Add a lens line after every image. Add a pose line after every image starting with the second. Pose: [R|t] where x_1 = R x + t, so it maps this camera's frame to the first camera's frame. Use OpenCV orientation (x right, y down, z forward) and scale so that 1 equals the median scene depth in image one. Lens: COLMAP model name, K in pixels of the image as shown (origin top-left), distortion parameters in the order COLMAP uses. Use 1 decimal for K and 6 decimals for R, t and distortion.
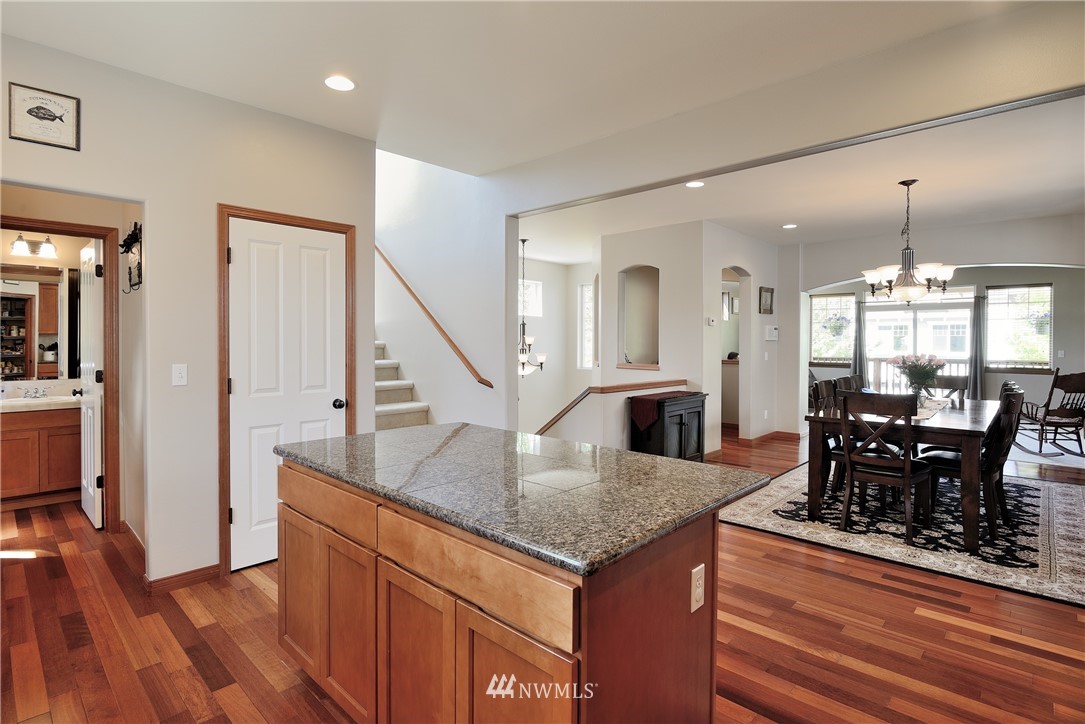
lens RADIAL K [[533.4, 0, 523.3], [0, 533.4, 348.0], [0, 0, 1]] dist [-0.022507, -0.001119]
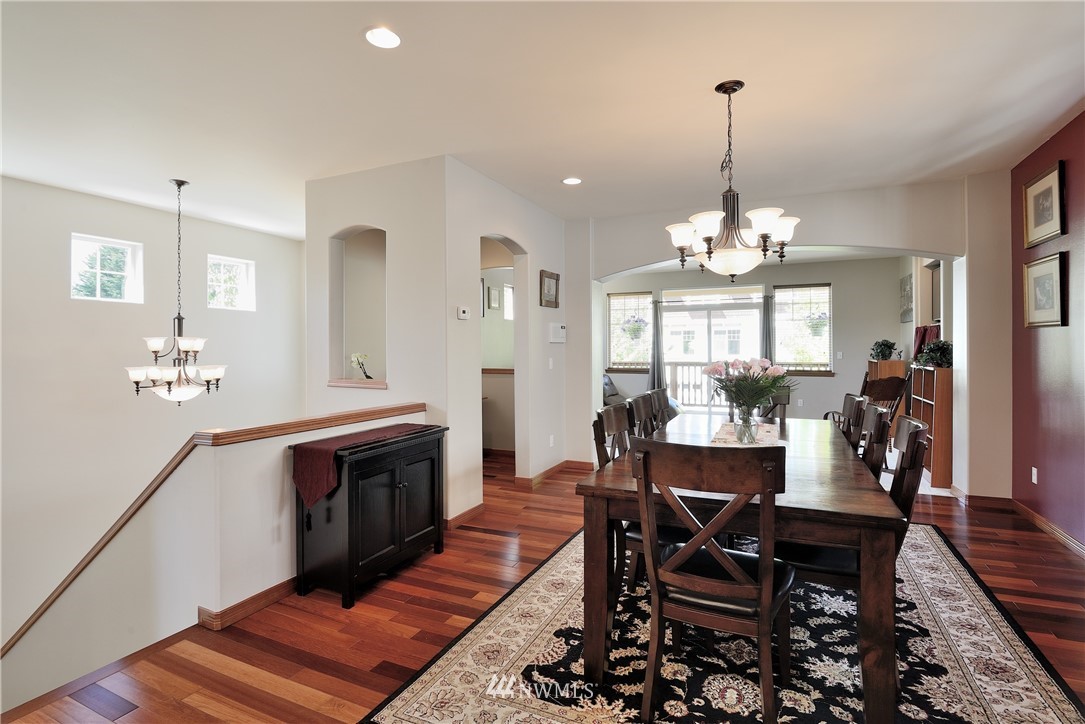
lens RADIAL K [[540.0, 0, 523.7], [0, 540.0, 350.9], [0, 0, 1]] dist [-0.013856, -0.000447]
pose [[0.946318, -0.010712, 0.323061, 0.199574], [0.013224, 0.999897, -0.005583, 0.001600], [-0.322968, 0.009556, 0.946362, 0.329423]]
